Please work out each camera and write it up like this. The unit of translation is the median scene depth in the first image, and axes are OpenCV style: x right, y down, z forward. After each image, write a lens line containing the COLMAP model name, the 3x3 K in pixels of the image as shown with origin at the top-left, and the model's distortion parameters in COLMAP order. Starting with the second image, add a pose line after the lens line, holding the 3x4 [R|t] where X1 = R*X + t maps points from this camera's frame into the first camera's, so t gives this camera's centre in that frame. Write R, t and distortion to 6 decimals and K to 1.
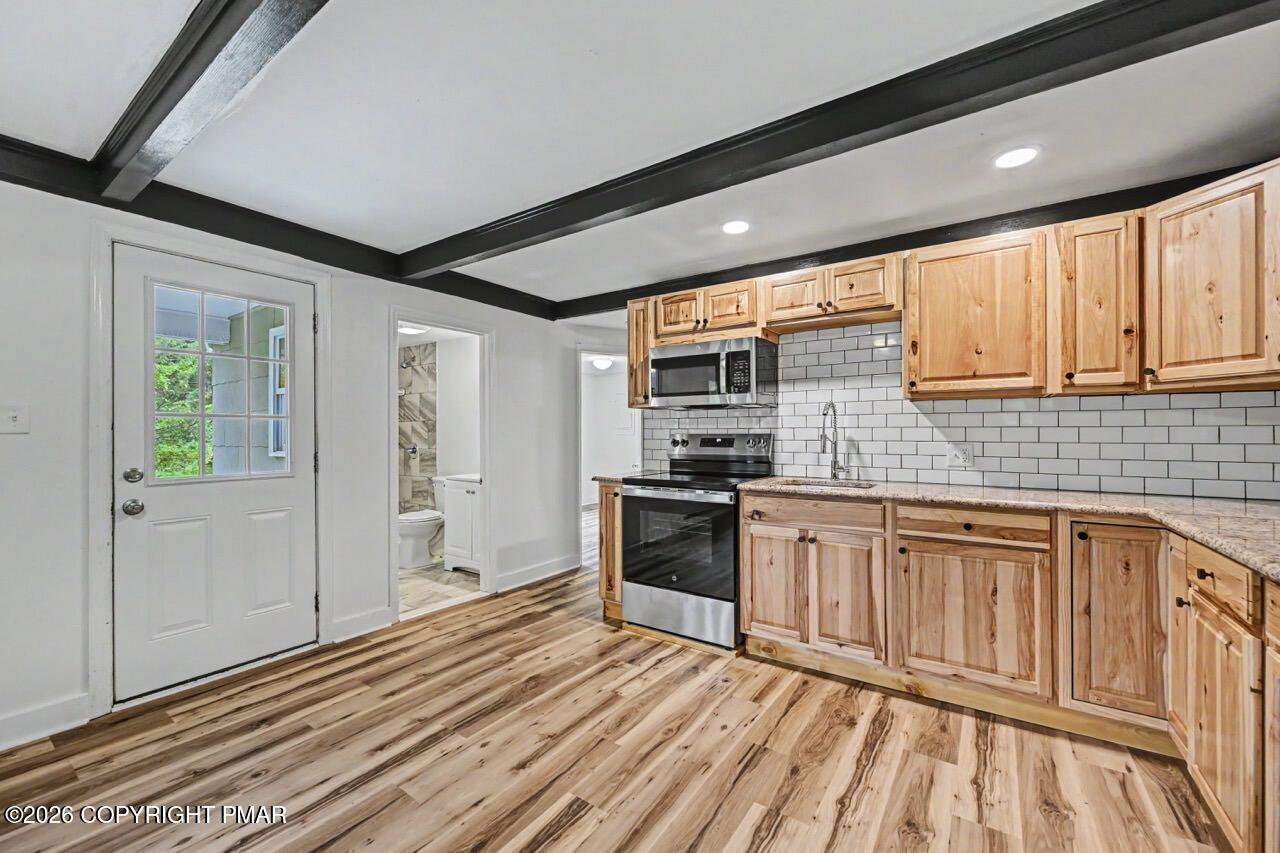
lens RADIAL K [[507.6, 0, 639.8], [0, 507.6, 430.1], [0, 0, 1]] dist [-0.000658, 0.000495]
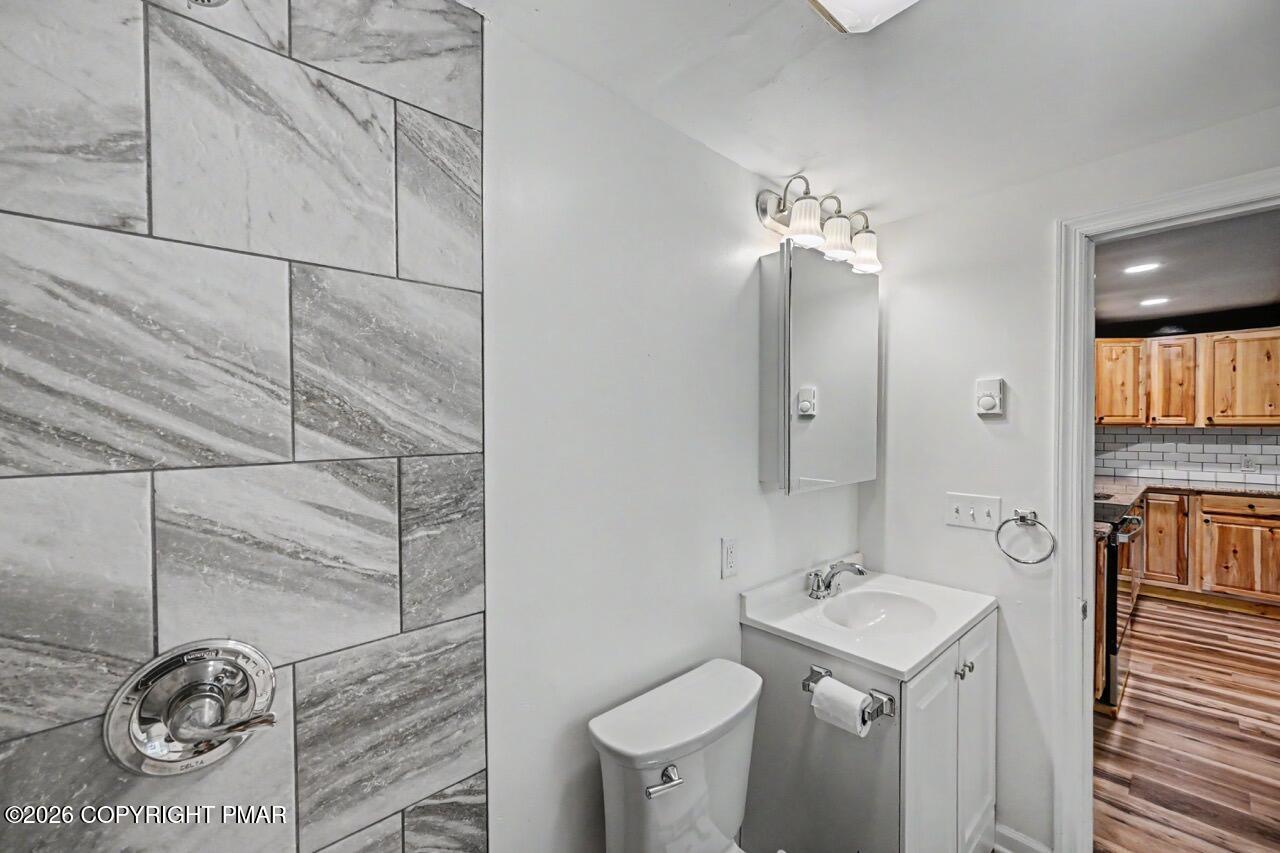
lens RADIAL K [[503.0, 0, 637.8], [0, 503.0, 431.1], [0, 0, 1]] dist [0.000434, 0.000169]
pose [[0.237078, -0.009886, 0.971440, -1.106809], [-0.006146, 0.999913, 0.011676, -0.058104], [-0.971471, -0.008739, 0.236996, 1.785138]]
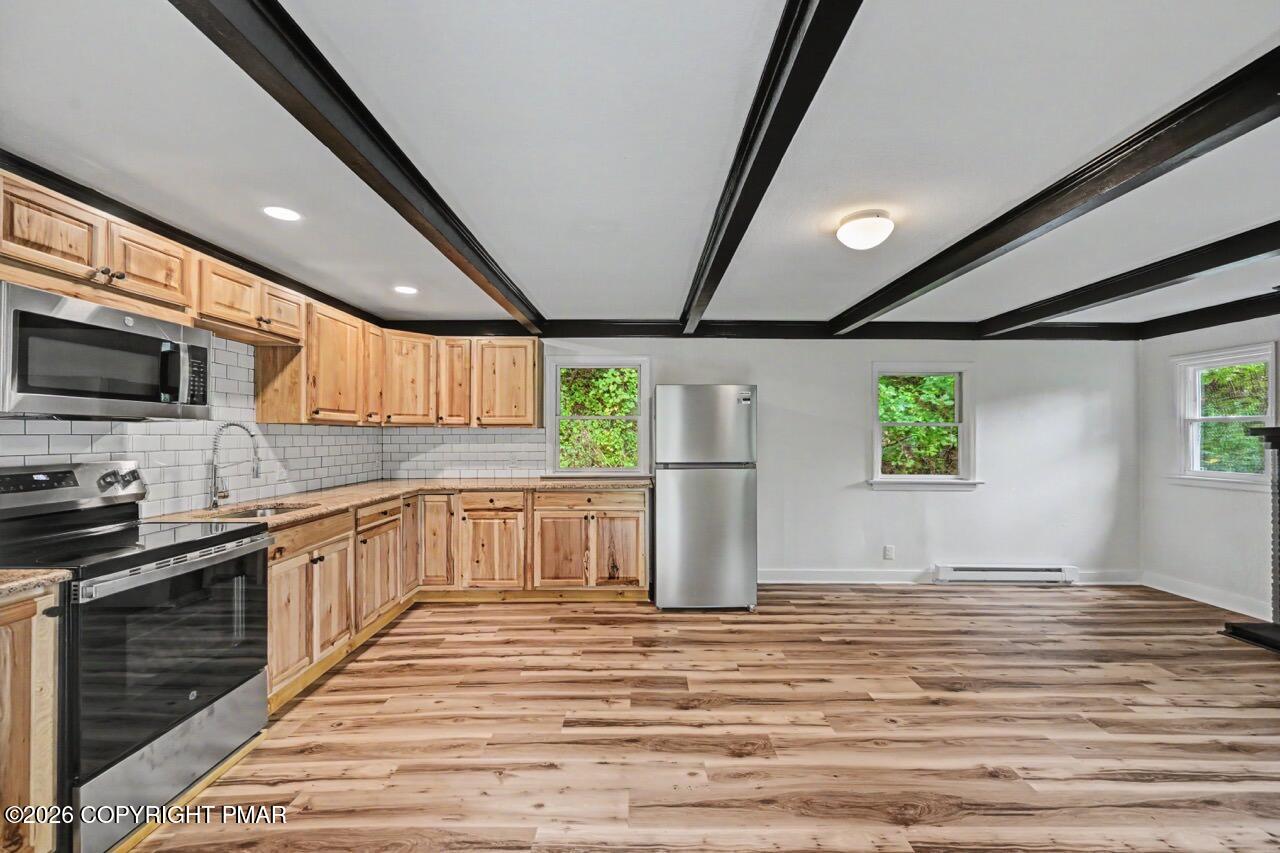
lens RADIAL K [[507.6, 0, 639.8], [0, 507.6, 430.1], [0, 0, 1]] dist [-0.000658, 0.000495]
pose [[-0.567910, 0.008306, 0.823049, -0.836169], [-0.005571, 0.999887, -0.013935, -0.033777], [-0.823072, -0.012500, -0.567800, 0.988126]]
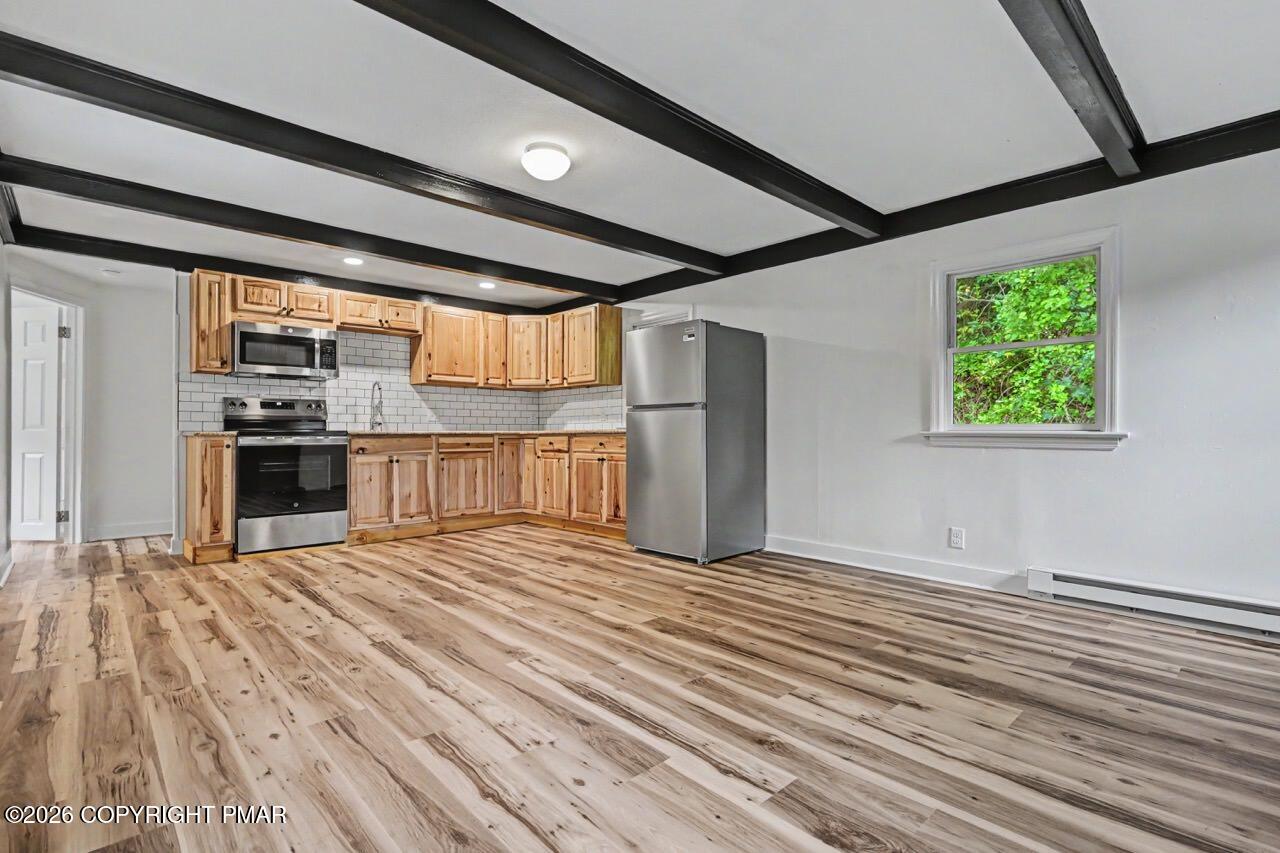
lens RADIAL K [[603.4, 0, 636.6], [0, 603.4, 427.4], [0, 0, 1]] dist [-0.000049, 0.000329]
pose [[0.222082, 0.008316, 0.974993, -1.380079], [-0.005298, 0.999959, -0.007322, 0.106176], [-0.975014, -0.003540, 0.222117, -0.228897]]
